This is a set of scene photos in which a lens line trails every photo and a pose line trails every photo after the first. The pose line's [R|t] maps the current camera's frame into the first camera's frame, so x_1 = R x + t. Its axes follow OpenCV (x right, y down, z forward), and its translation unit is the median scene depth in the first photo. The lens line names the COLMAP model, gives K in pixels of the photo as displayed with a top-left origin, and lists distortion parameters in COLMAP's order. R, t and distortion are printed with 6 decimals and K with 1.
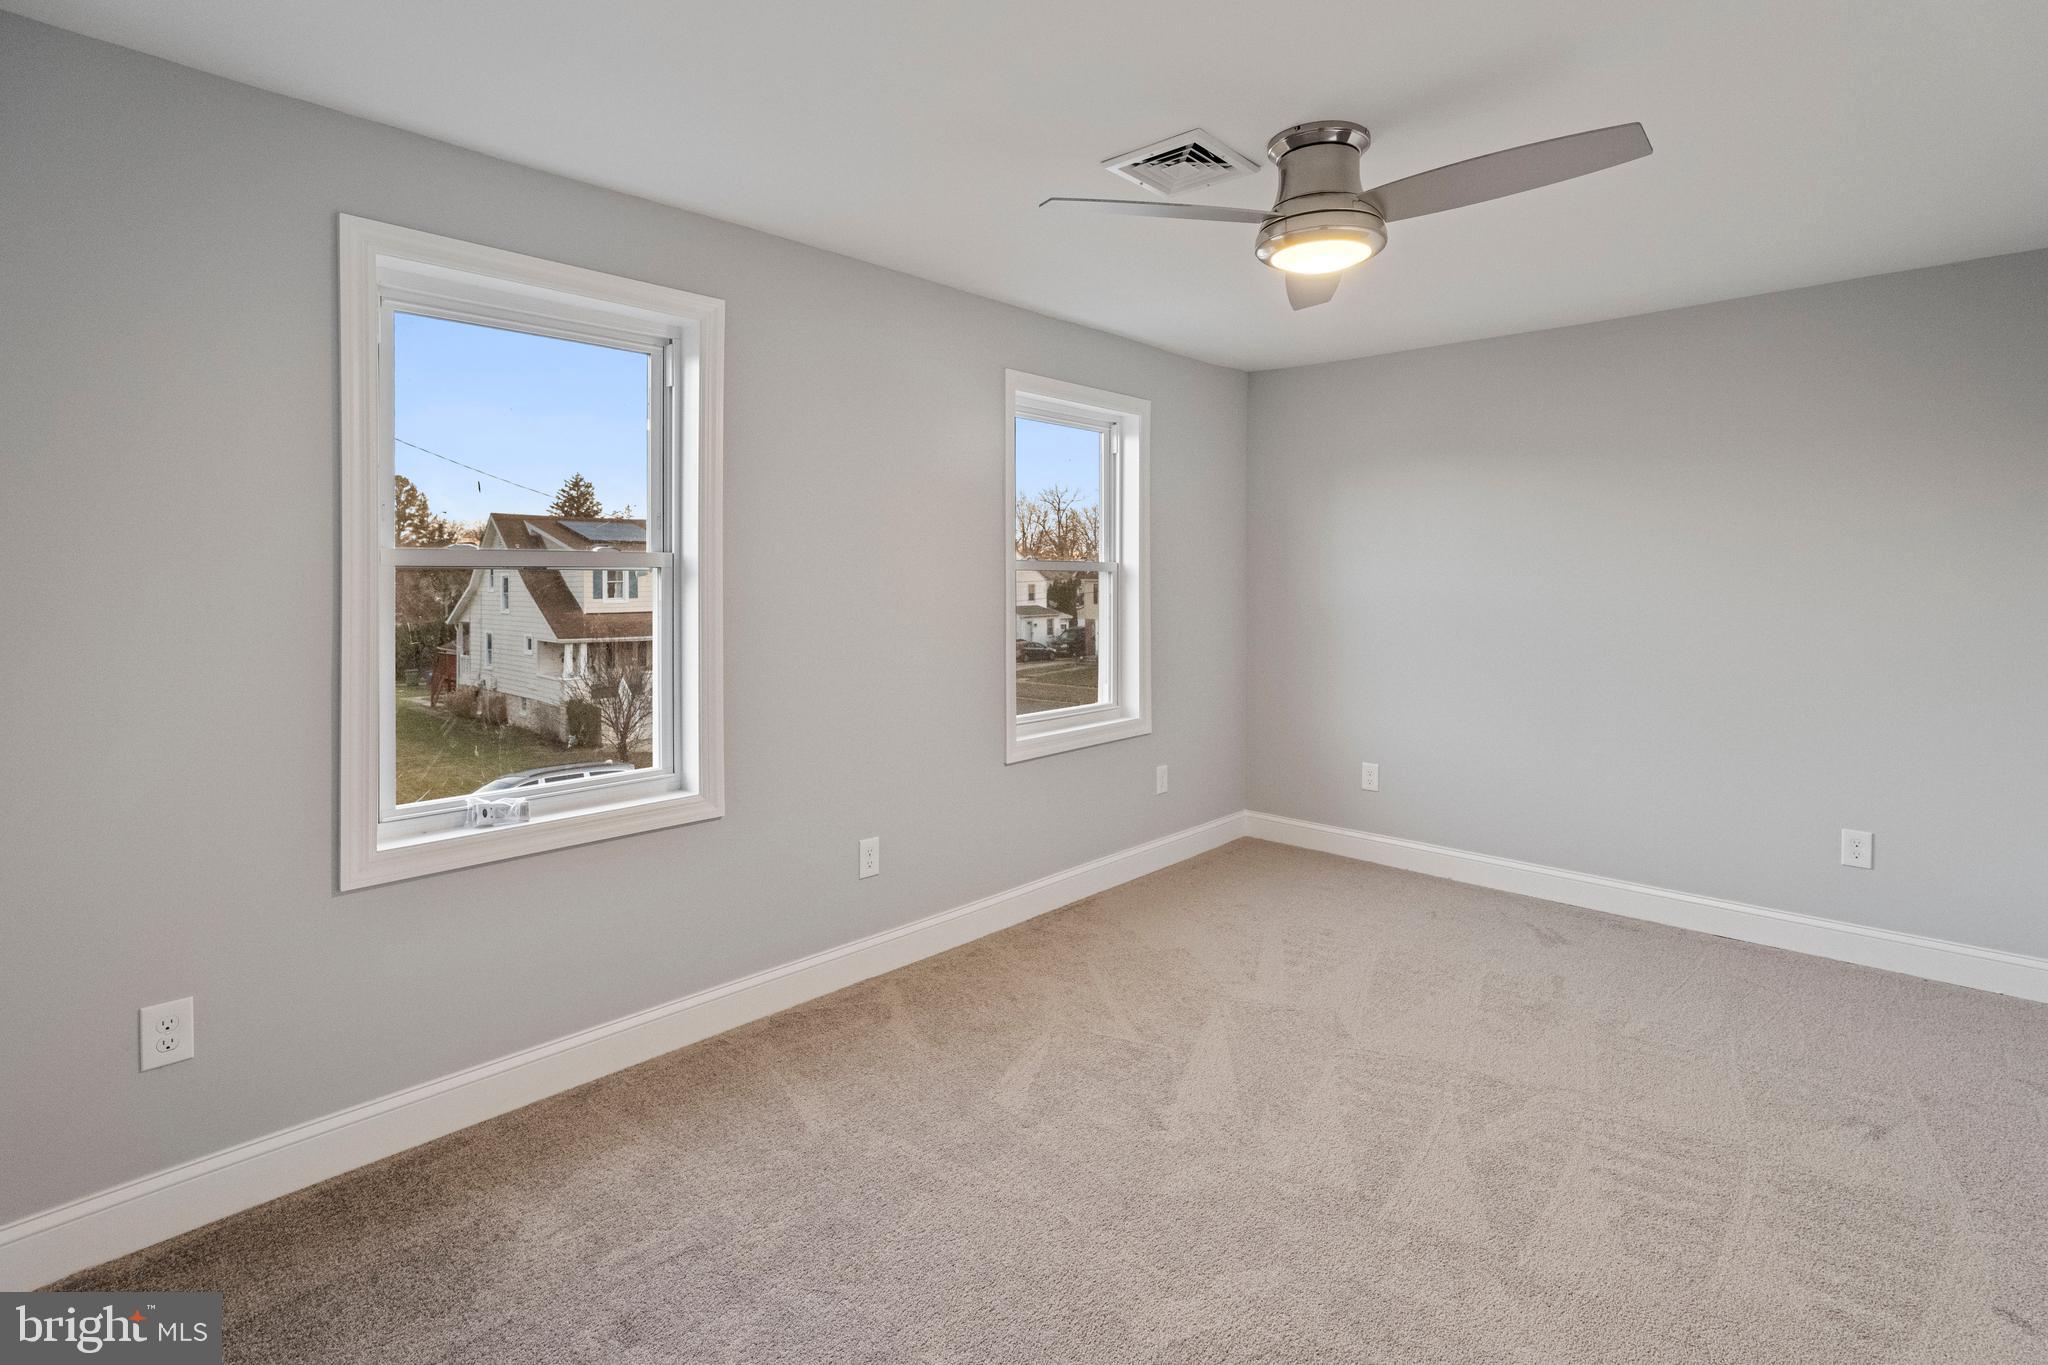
lens RADIAL K [[973.4, 0, 1023.6], [0, 973.4, 578.7], [0, 0, 1]] dist [0.000599, 0.015361]
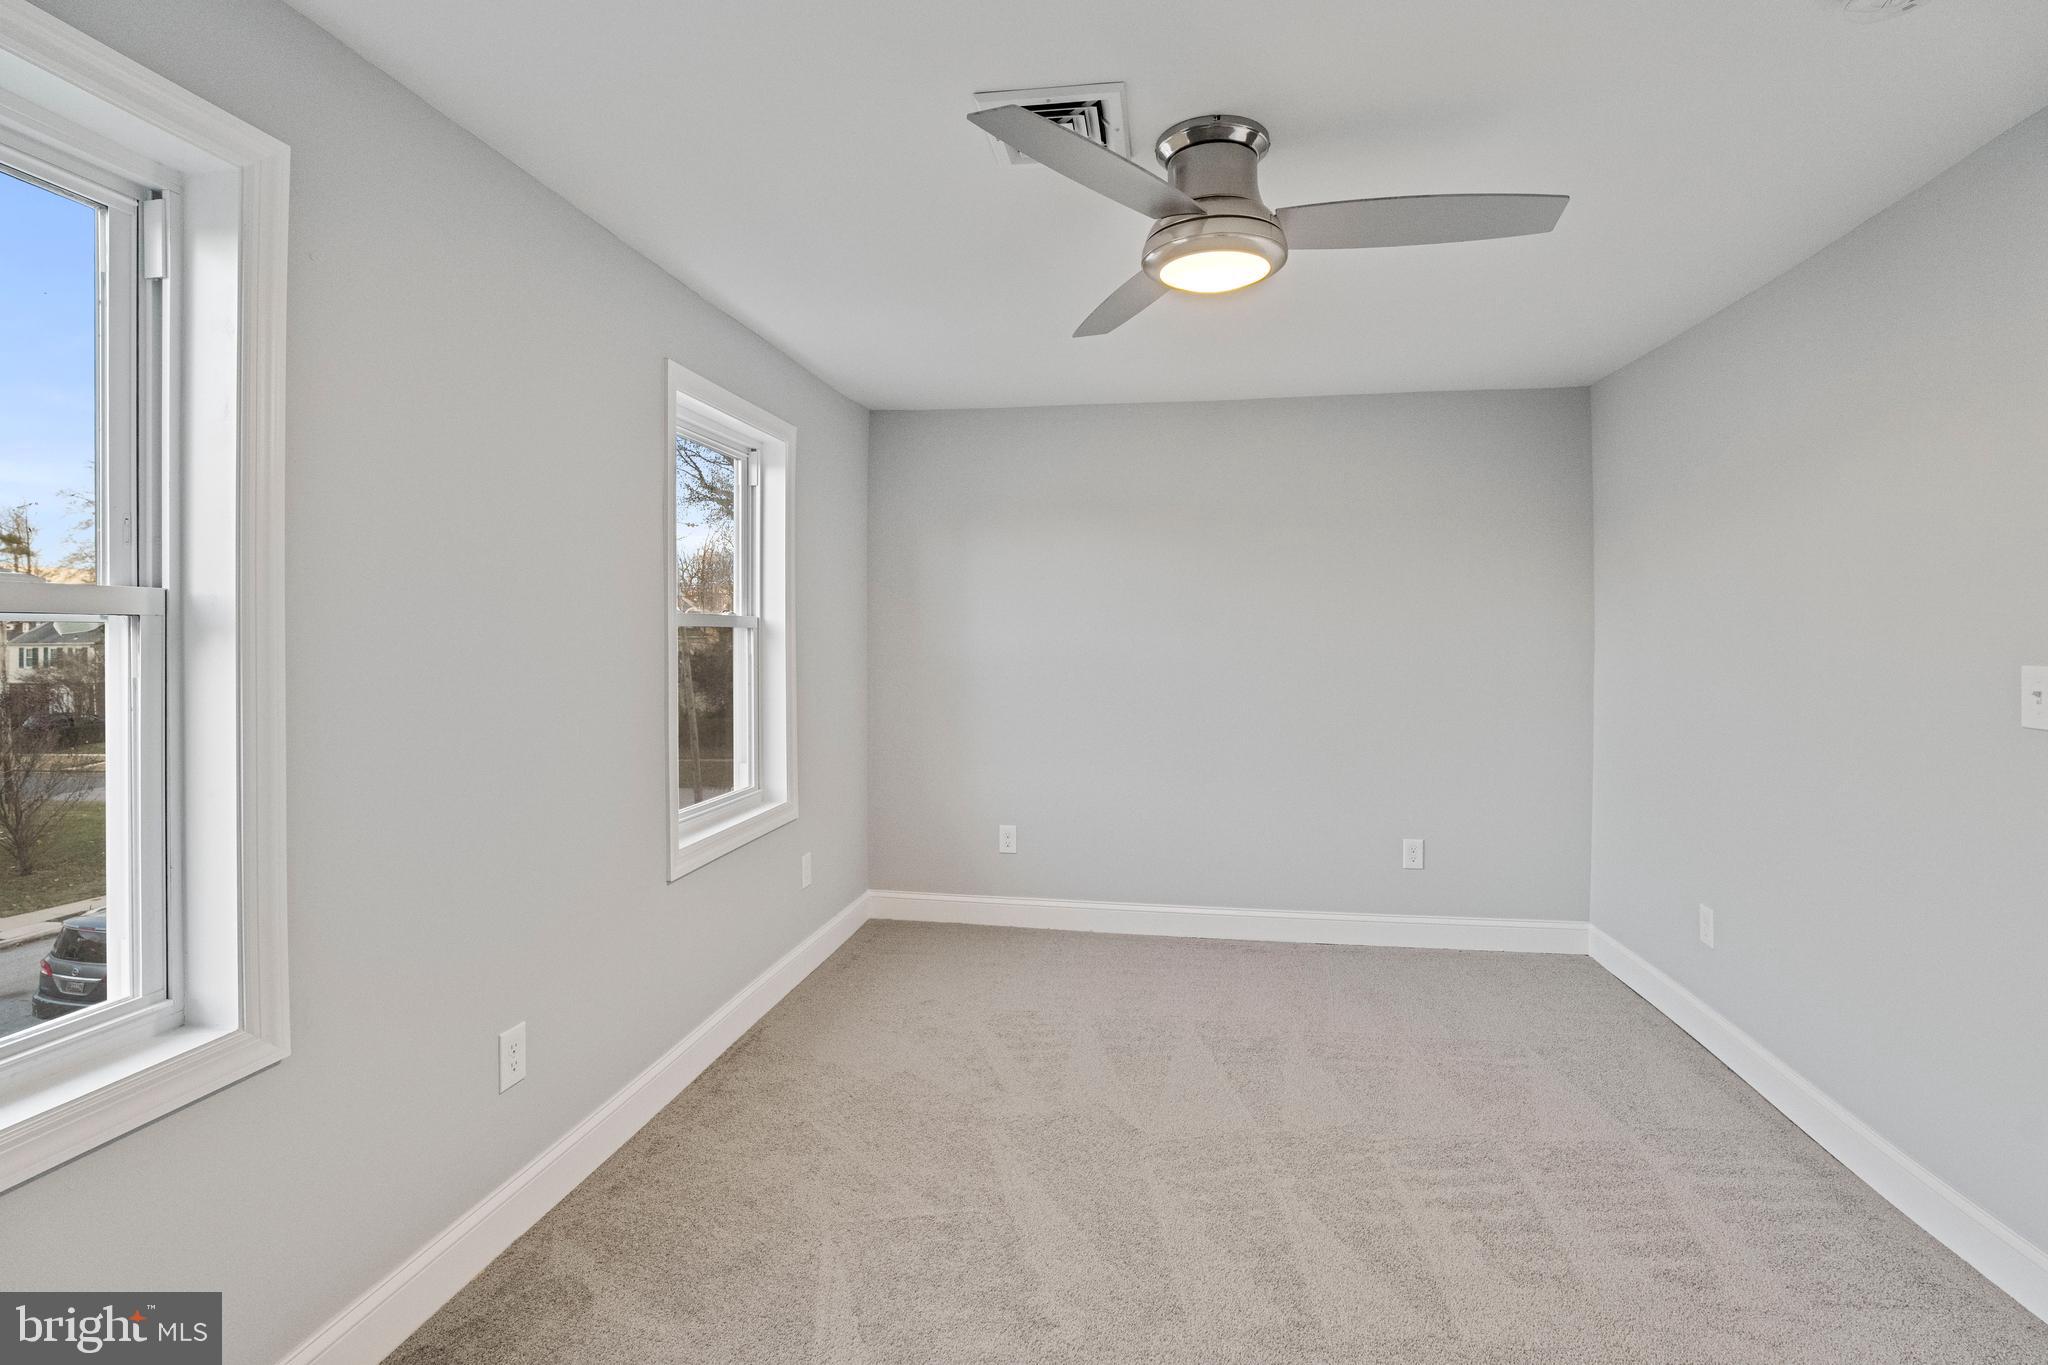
lens RADIAL K [[956.1, 0, 1021.3], [0, 956.1, 631.9], [0, 0, 1]] dist [-0.032648, 0.026392]
pose [[0.835939, 0.002314, 0.548818, -0.235640], [0.000903, 0.999984, -0.005592, 0.001088], [-0.548822, 0.005171, 0.835923, 0.283356]]
